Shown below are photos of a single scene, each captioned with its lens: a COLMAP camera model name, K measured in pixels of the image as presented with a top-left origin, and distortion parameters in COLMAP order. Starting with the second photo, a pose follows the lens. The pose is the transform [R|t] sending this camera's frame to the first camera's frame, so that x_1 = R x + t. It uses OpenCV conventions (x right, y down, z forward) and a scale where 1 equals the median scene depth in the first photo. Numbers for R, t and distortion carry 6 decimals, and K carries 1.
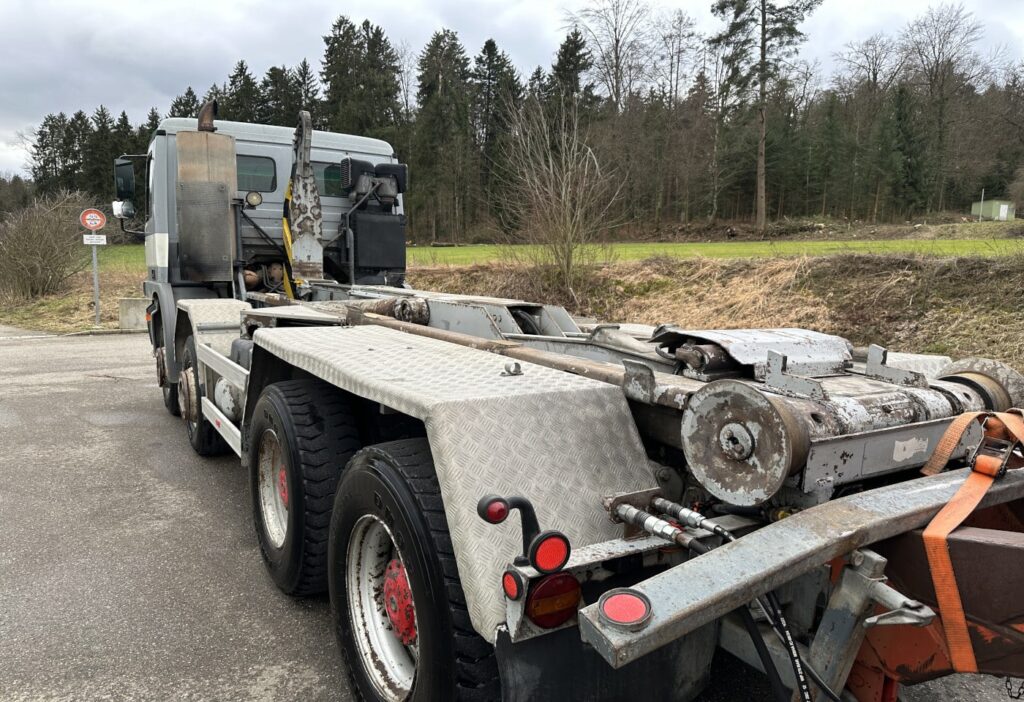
lens RADIAL K [[715.7, 0, 516.3], [0, 715.7, 365.5], [0, 0, 1]] dist [0.052568, -0.066059]
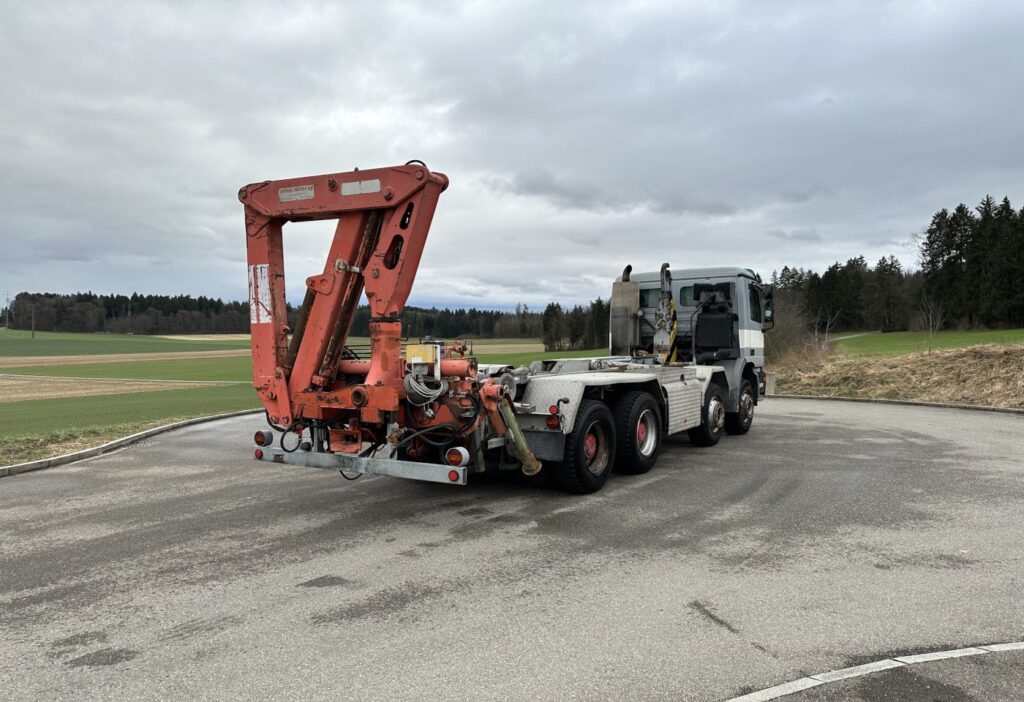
lens RADIAL K [[715.7, 0, 509.1], [0, 715.7, 350.2], [0, 0, 1]] dist [0.052568, -0.066059]
pose [[0.430716, -0.016027, -0.902345, 0.117574], [-0.109924, 0.991466, -0.070080, 0.003559], [0.895768, 0.129374, 0.425279, -0.009176]]
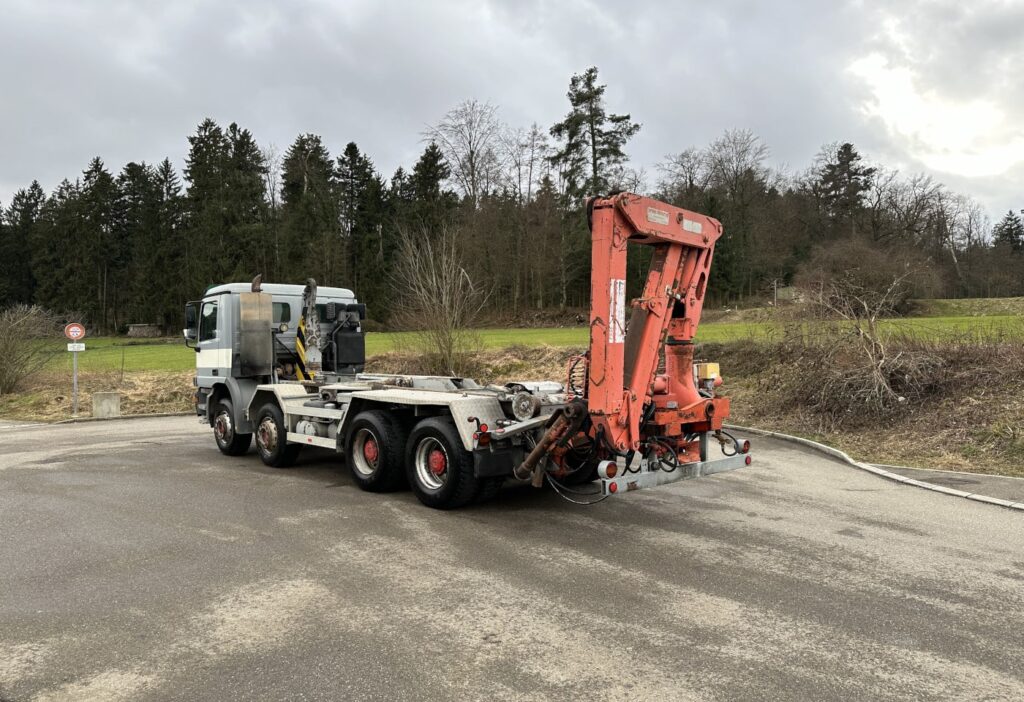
lens RADIAL K [[715.7, 0, 517.0], [0, 715.7, 352.3], [0, 0, 1]] dist [0.052568, -0.066059]
pose [[0.981823, -0.029850, 0.187434, -0.013440], [0.054530, 0.990283, -0.127932, 0.008545], [-0.181794, 0.135827, 0.973911, -0.081706]]
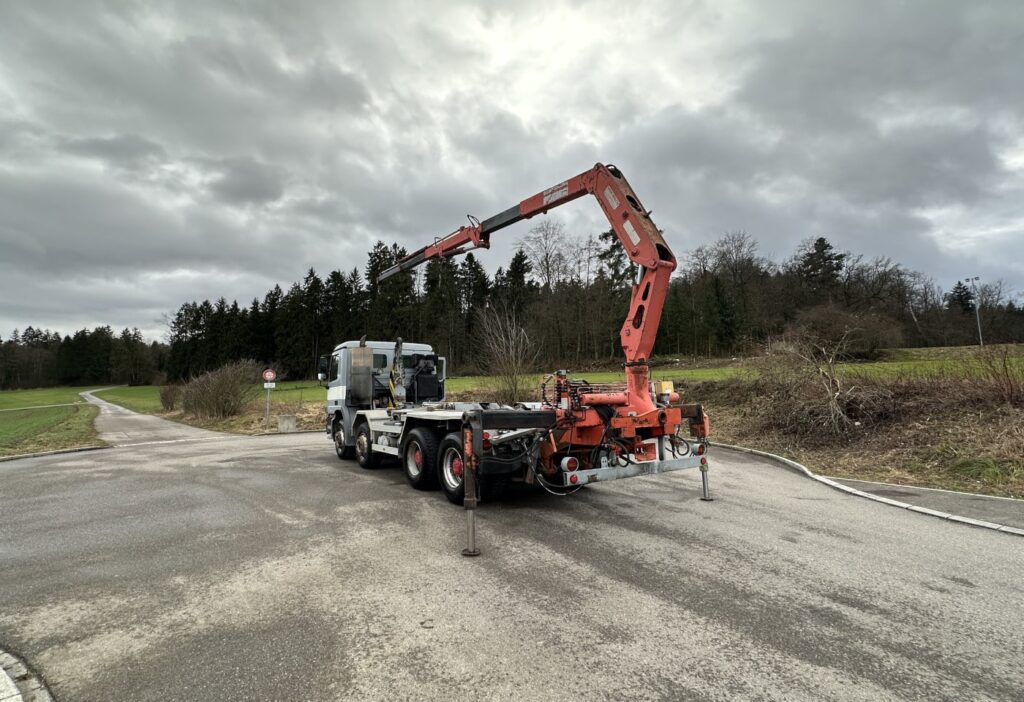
lens RADIAL K [[492.3, 0, 508.6], [0, 492.3, 344.2], [0, 0, 1]] dist [0.000525, -0.000717]
pose [[0.998839, -0.027956, 0.039225, 0.002102], [0.036154, 0.973218, -0.227022, 0.009067], [-0.031828, 0.228176, 0.973099, -0.072304]]
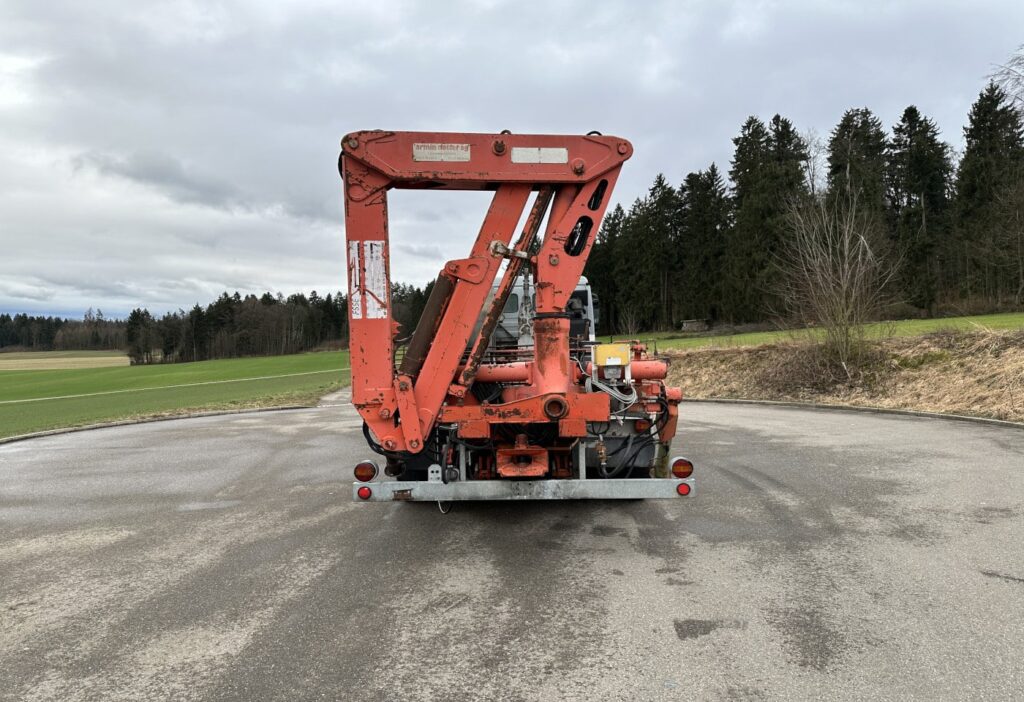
lens RADIAL K [[715.7, 0, 517.1], [0, 715.7, 354.5], [0, 0, 1]] dist [0.052568, -0.066059]
pose [[0.839643, -0.032007, -0.542194, 0.067303], [-0.040115, 0.991881, -0.120676, 0.008631], [0.541655, 0.123075, 0.831542, -0.050276]]
